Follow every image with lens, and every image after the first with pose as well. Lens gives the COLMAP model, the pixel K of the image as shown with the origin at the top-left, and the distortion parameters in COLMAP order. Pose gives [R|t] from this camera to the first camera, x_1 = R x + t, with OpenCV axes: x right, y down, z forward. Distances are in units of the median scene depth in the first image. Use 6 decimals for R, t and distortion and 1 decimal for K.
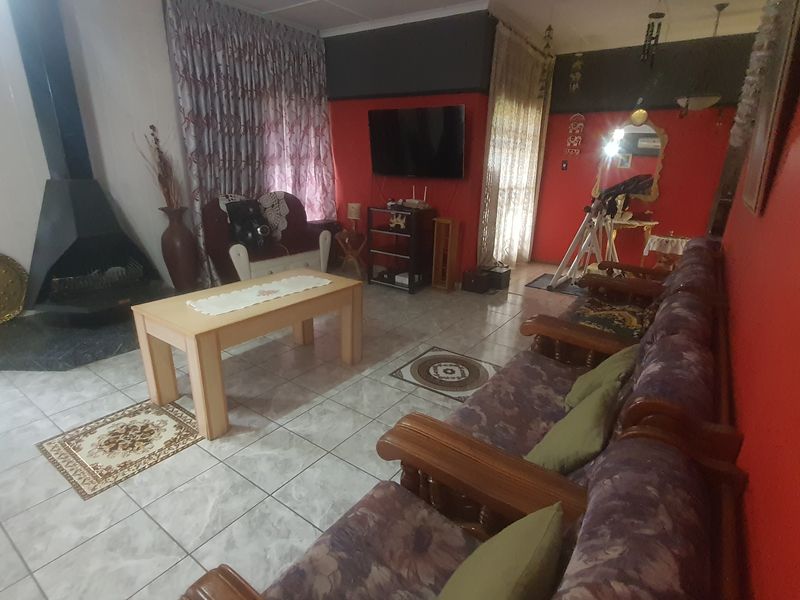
lens RADIAL K [[417.6, 0, 395.7], [0, 417.6, 304.0], [0, 0, 1]] dist [0.008692, -0.004012]
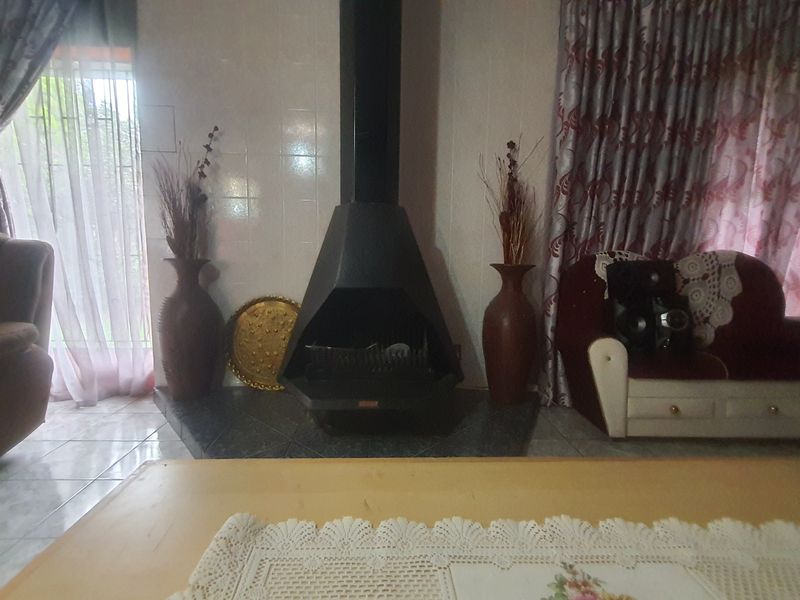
lens RADIAL K [[417.6, 0, 400.5], [0, 417.6, 306.9], [0, 0, 1]] dist [0.008692, -0.004012]
pose [[0.625910, 0.086498, -0.775083, -0.142315], [-0.253686, 0.962364, -0.097463, -0.062883], [0.737482, 0.257631, 0.624297, 0.466144]]
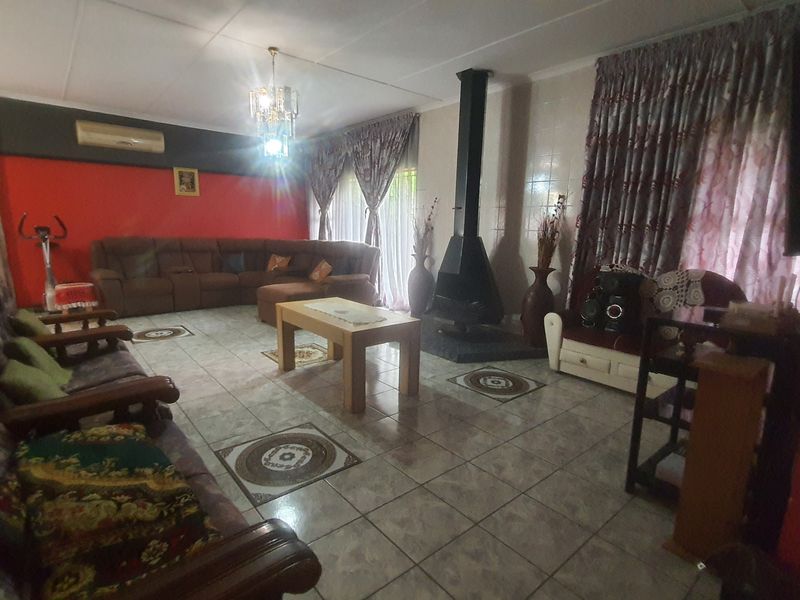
lens RADIAL K [[417.6, 0, 396.1], [0, 417.6, 299.6], [0, 0, 1]] dist [0.008692, -0.004012]
pose [[-0.239991, 0.142887, -0.960202, 0.527705], [-0.336793, 0.915420, 0.220400, -0.238633], [0.910480, 0.376284, -0.171569, 0.787676]]
